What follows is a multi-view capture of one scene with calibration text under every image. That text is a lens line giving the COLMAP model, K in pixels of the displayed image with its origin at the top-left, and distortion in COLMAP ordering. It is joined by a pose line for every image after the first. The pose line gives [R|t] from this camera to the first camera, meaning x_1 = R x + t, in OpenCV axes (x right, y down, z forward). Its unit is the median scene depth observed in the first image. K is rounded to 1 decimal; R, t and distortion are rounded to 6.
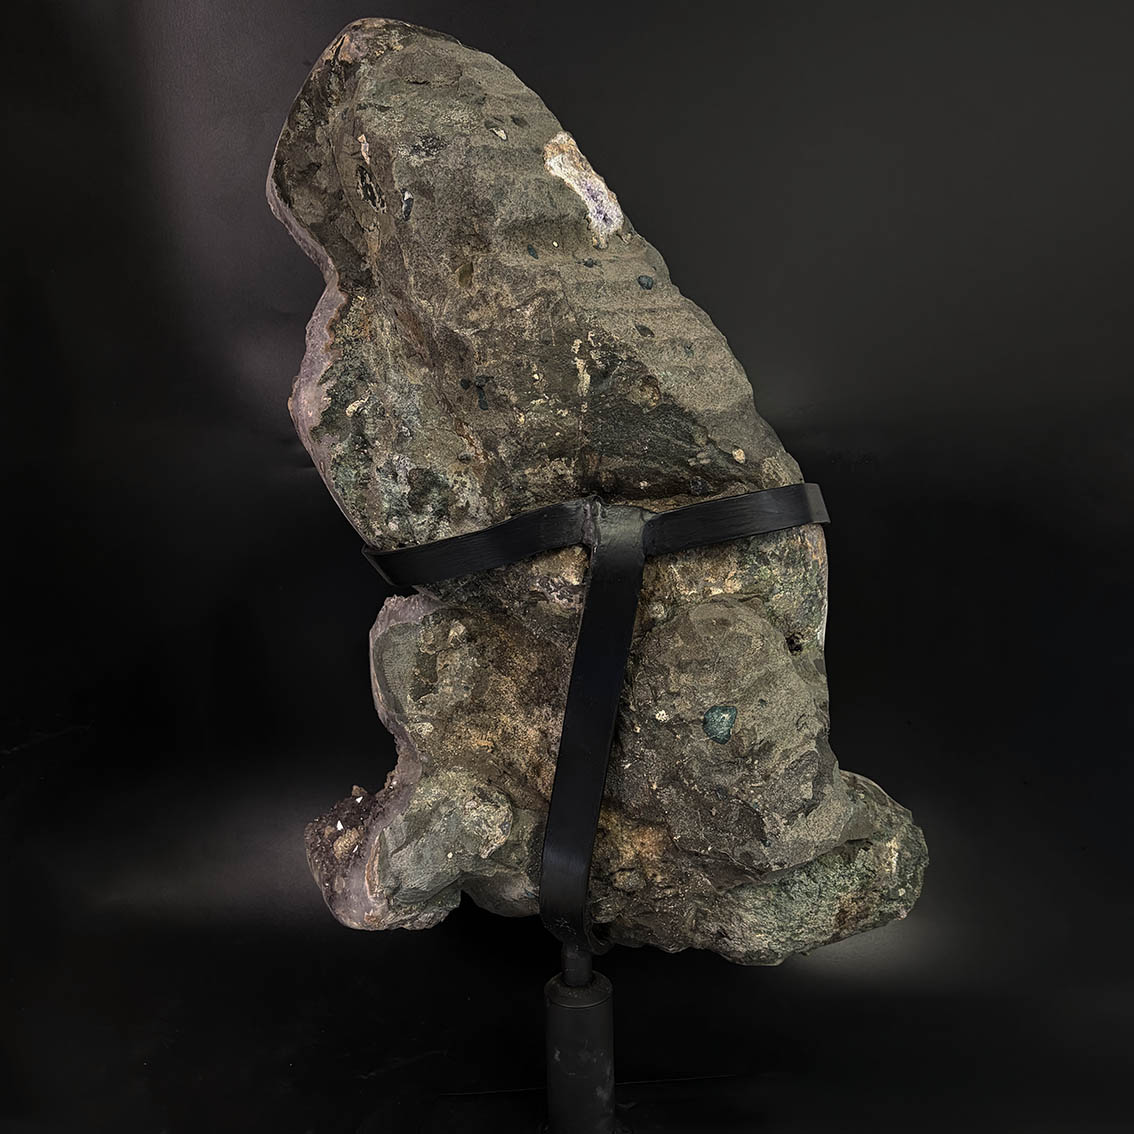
lens RADIAL K [[1131.8, 0, 568.8], [0, 1131.8, 565.8], [0, 0, 1]] dist [0.022760, 0.023171]
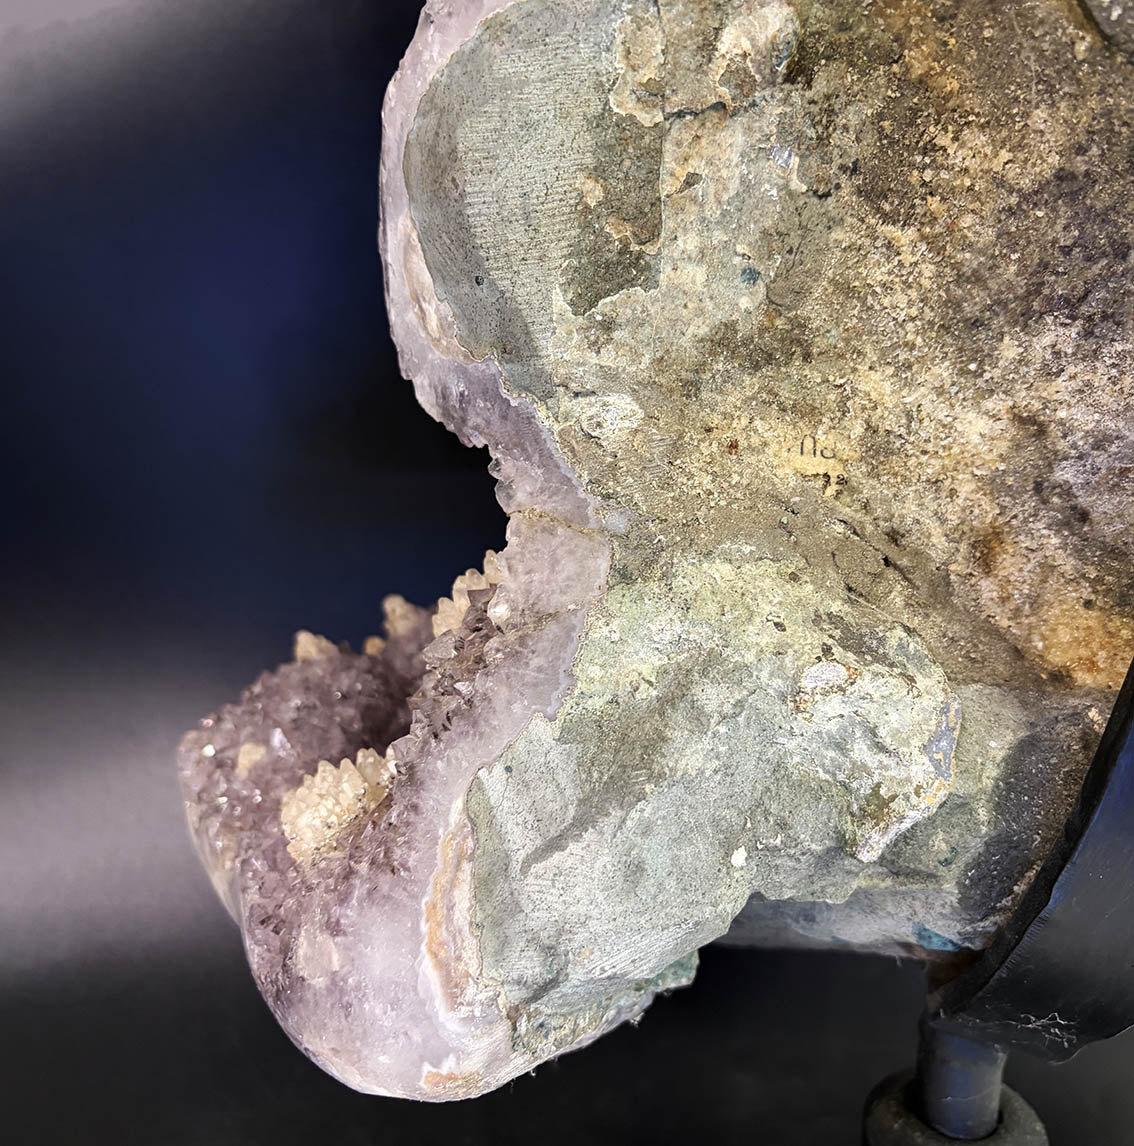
lens RADIAL K [[993.0, 0, 567.6], [0, 993.0, 574.2], [0, 0, 1]] dist [0.006217, 0.000069]
pose [[0.986986, -0.023435, 0.159090, -0.178986], [0.003325, 0.992087, 0.125510, 0.152647], [-0.160772, -0.123348, 0.979254, 0.759810]]
